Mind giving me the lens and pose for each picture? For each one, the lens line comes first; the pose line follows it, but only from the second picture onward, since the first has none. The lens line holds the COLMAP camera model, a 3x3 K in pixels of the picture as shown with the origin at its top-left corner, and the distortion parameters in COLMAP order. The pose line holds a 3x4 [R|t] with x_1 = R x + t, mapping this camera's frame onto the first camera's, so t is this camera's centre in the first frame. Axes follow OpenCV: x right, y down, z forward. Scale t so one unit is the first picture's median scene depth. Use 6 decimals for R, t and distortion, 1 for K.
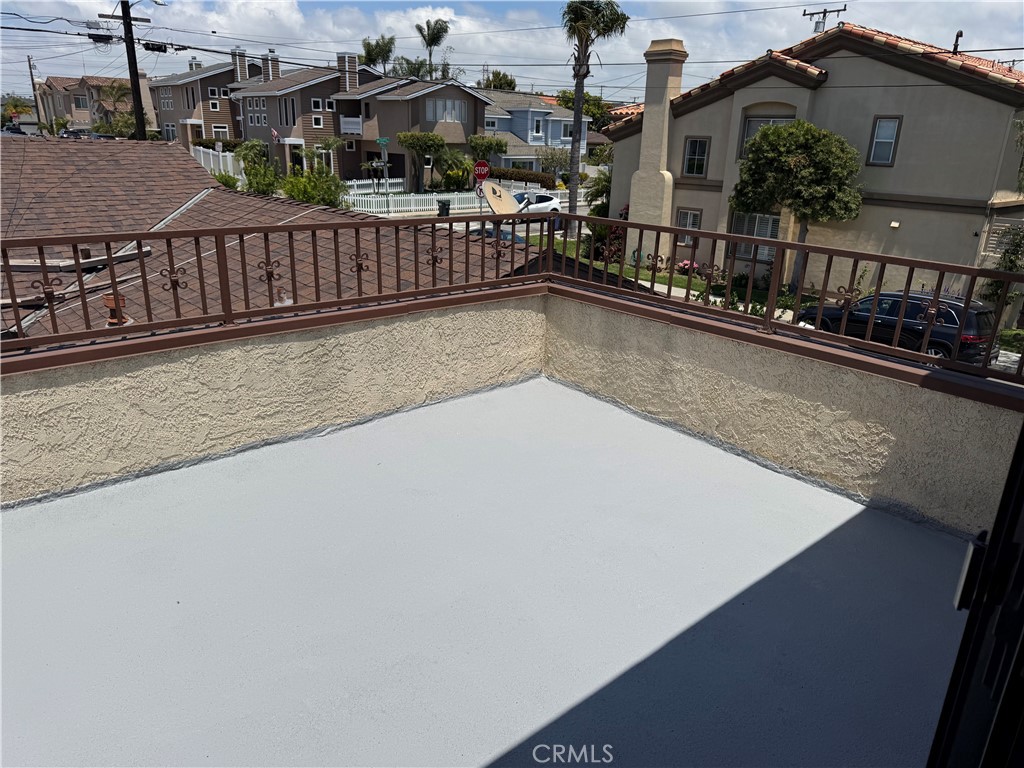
lens RADIAL K [[709.5, 0, 515.6], [0, 709.5, 387.2], [0, 0, 1]] dist [0.007762, -0.032357]
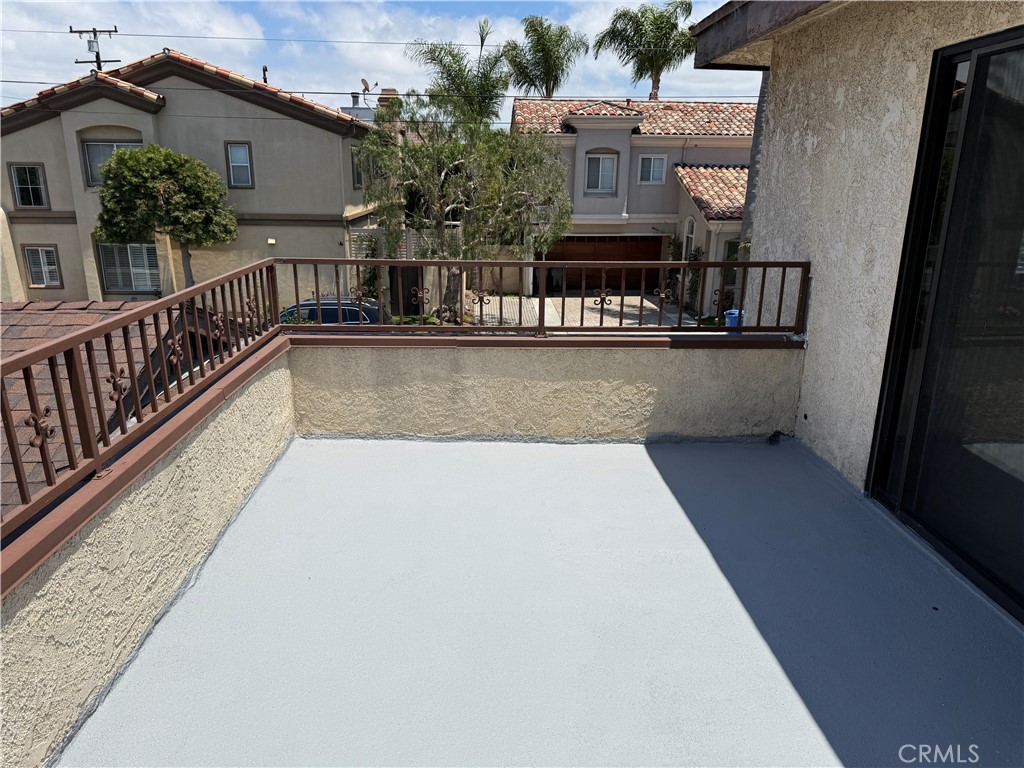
lens RADIAL K [[709.5, 0, 515.6], [0, 709.5, 387.2], [0, 0, 1]] dist [0.007762, -0.032357]
pose [[0.621432, -0.239330, 0.746018, -0.097482], [0.259644, 0.961302, 0.092112, -0.019050], [-0.739194, 0.136458, 0.659524, 0.040223]]
